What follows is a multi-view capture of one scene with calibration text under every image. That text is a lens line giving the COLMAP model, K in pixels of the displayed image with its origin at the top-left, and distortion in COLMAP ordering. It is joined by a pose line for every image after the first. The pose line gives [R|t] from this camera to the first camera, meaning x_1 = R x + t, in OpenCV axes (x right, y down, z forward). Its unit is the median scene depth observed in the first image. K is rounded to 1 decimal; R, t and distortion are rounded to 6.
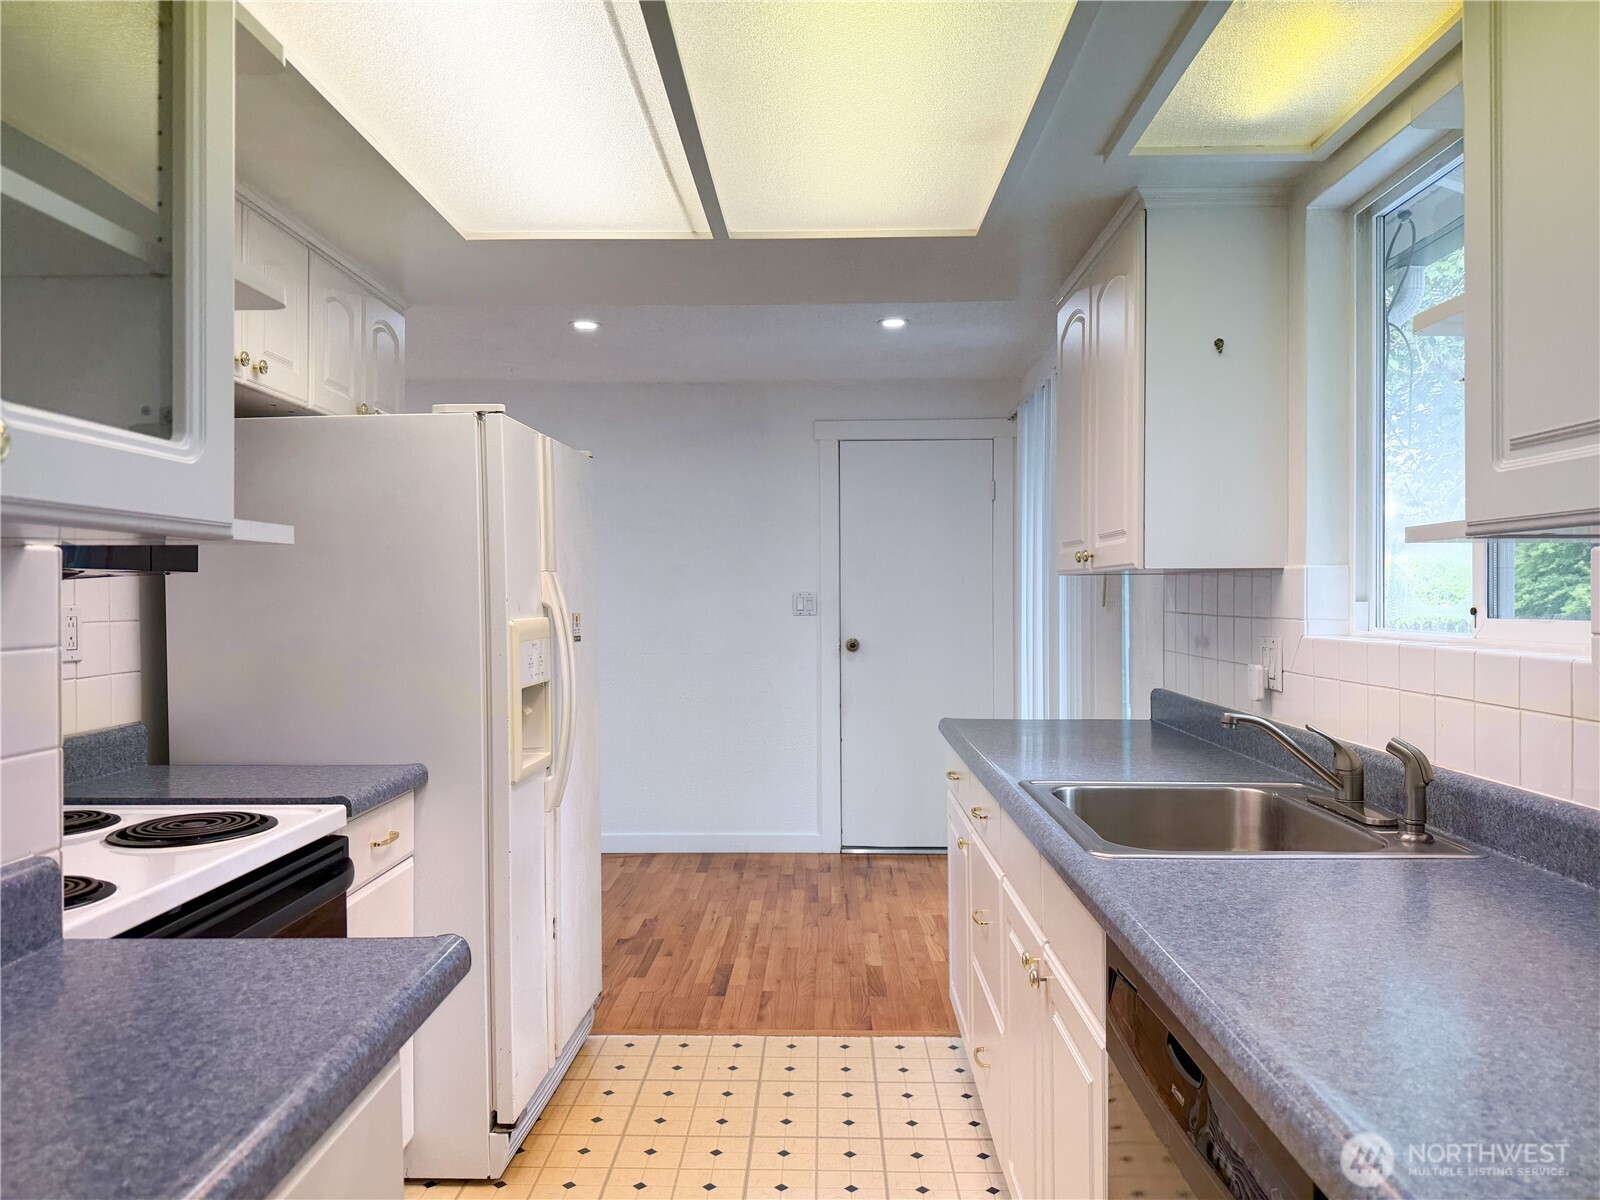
lens RADIAL K [[1121.2, 0, 798.6], [0, 1121.2, 602.5], [0, 0, 1]] dist [0.048981, -0.085465]
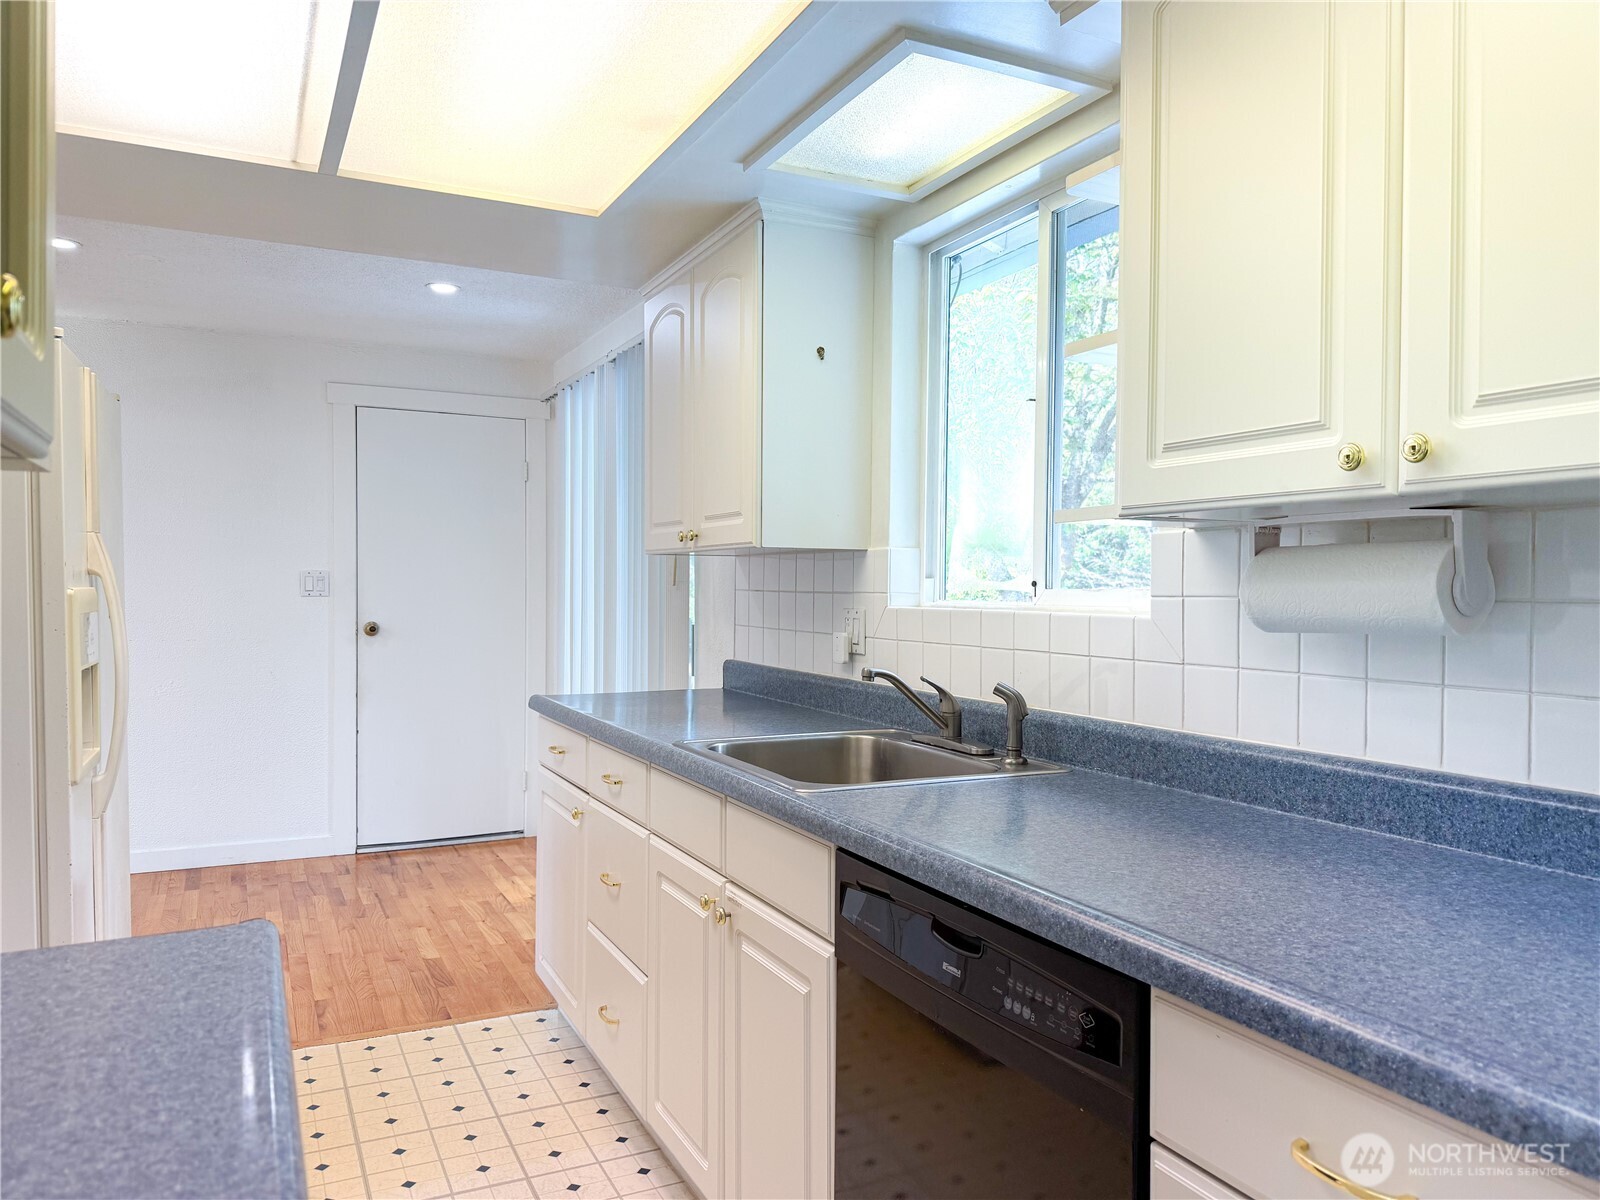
lens RADIAL K [[1121.2, 0, 810.2], [0, 1121.2, 608.8], [0, 0, 1]] dist [0.048981, -0.085465]
pose [[0.882466, -0.000848, 0.470376, -0.165119], [-0.006111, 0.999893, 0.013267, 0.015952], [-0.470337, -0.014583, 0.882366, 0.003572]]
